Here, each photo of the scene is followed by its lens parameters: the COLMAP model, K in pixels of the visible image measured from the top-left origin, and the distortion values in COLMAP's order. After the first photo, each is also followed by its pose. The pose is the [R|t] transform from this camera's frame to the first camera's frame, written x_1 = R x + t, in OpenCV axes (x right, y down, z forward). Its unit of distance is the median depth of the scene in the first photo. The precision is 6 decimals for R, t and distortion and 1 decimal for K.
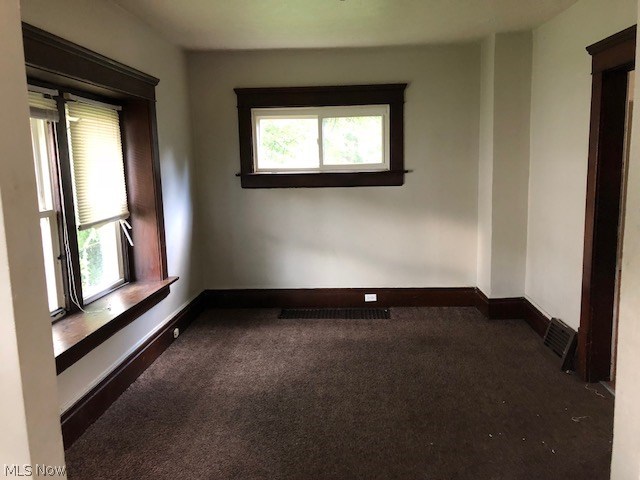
lens RADIAL K [[525.3, 0, 318.3], [0, 525.3, 244.3], [0, 0, 1]] dist [0.007887, -0.024129]
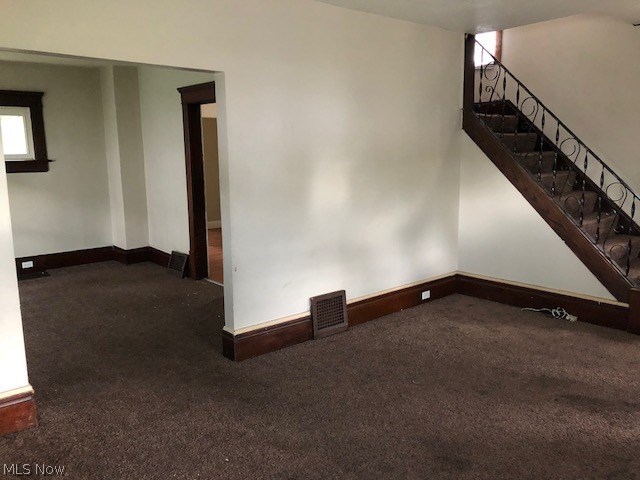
lens RADIAL K [[525.3, 0, 320.5], [0, 525.3, 240.4], [0, 0, 1]] dist [0.007887, -0.024129]
pose [[0.718978, -0.100484, 0.687731, -0.314077], [0.099763, 0.994168, 0.040961, 0.082099], [-0.687836, 0.039160, 0.724809, -0.453587]]
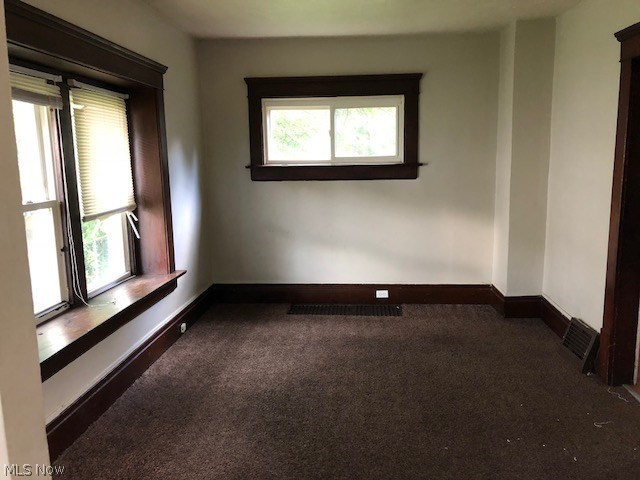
lens RADIAL K [[525.3, 0, 317.7], [0, 525.3, 243.4], [0, 0, 1]] dist [0.007887, -0.024129]
pose [[0.999742, 0.010381, -0.020203, -0.001867], [-0.010196, 0.999906, 0.009206, 0.000124], [0.020296, -0.008998, 0.999754, 0.030720]]
